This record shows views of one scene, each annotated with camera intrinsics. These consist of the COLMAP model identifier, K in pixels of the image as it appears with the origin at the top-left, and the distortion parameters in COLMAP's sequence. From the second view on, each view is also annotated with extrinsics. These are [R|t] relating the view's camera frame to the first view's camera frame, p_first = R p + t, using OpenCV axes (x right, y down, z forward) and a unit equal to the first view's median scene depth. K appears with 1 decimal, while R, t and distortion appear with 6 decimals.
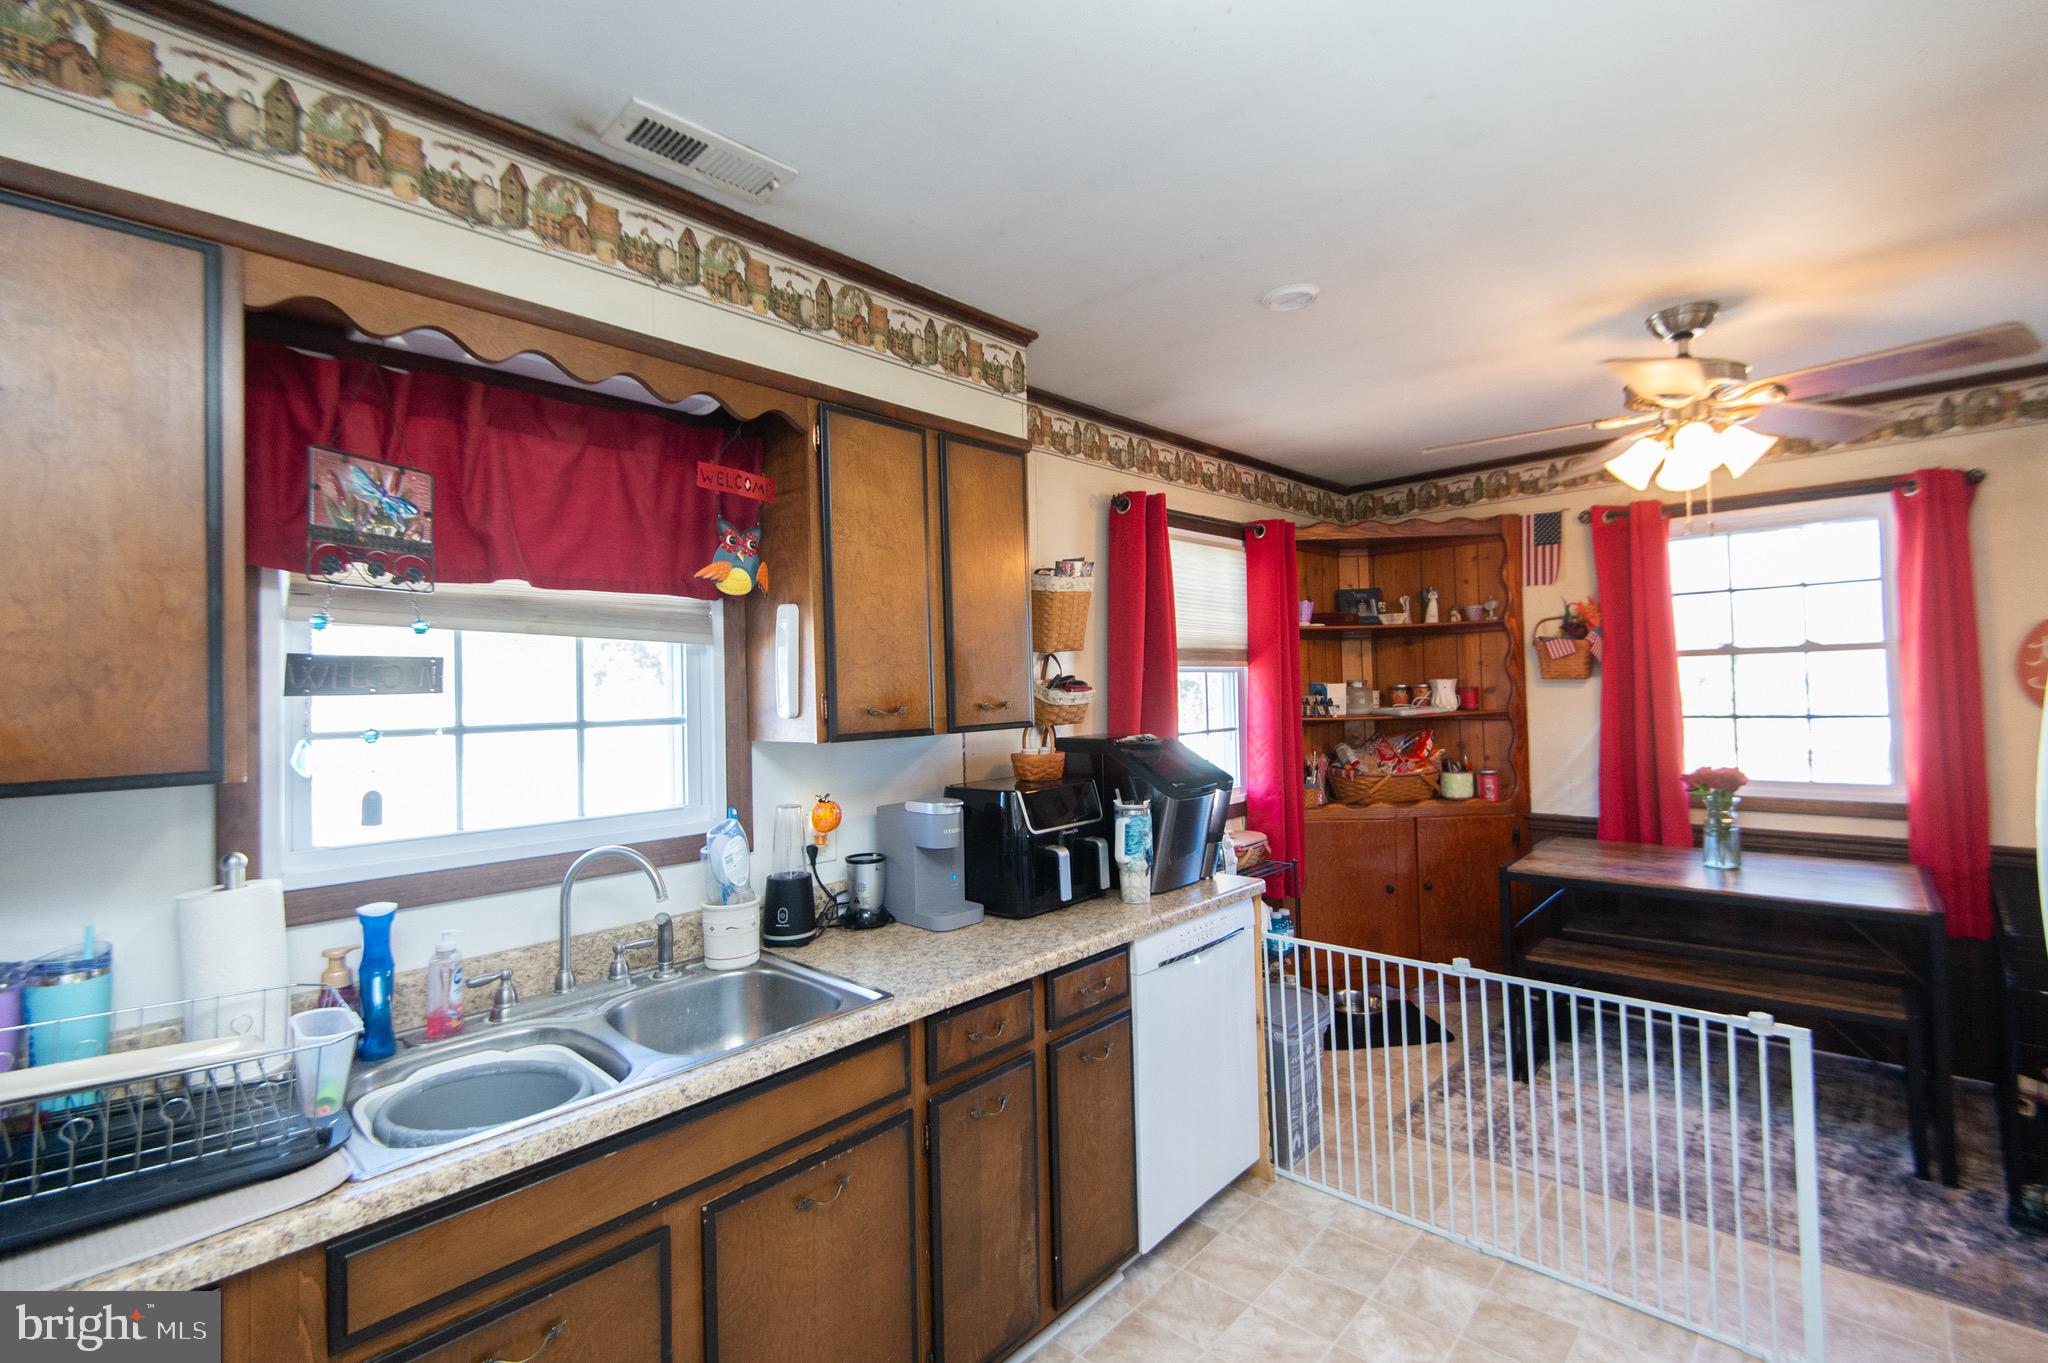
lens RADIAL K [[910.6, 0, 1007.0], [0, 910.6, 675.6], [0, 0, 1]] dist [0.022227, -0.009884]
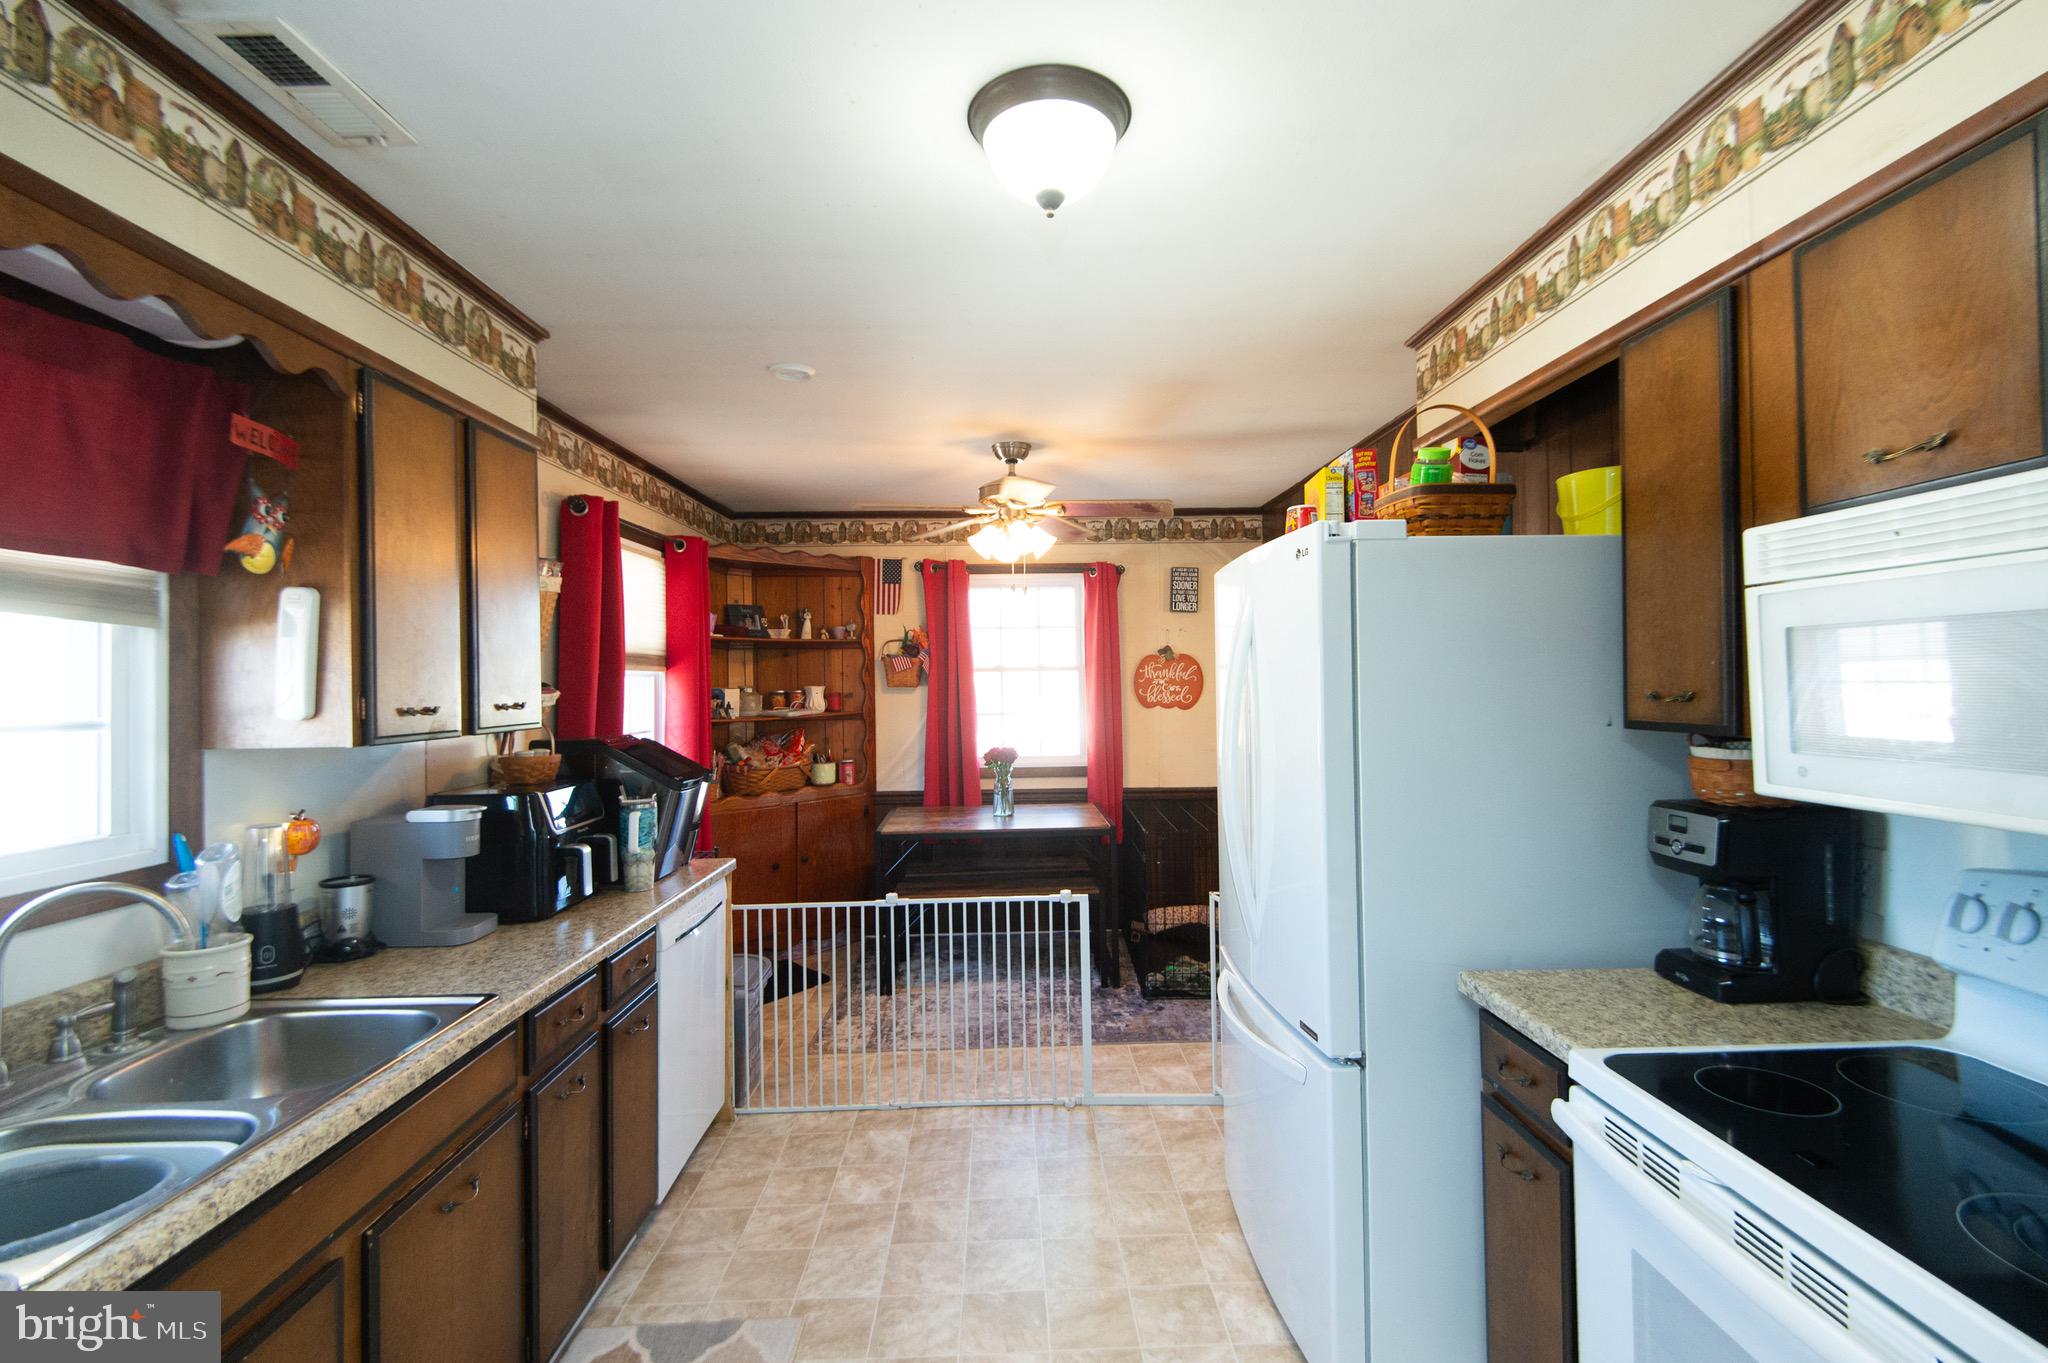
lens RADIAL K [[910.6, 0, 1037.0], [0, 910.6, 675.5], [0, 0, 1]] dist [0.022227, -0.009884]
pose [[0.704747, 0.021610, 0.709129, -0.307181], [-0.015894, 0.999766, -0.014671, 0.005518], [-0.709281, -0.000931, 0.704926, -0.090874]]
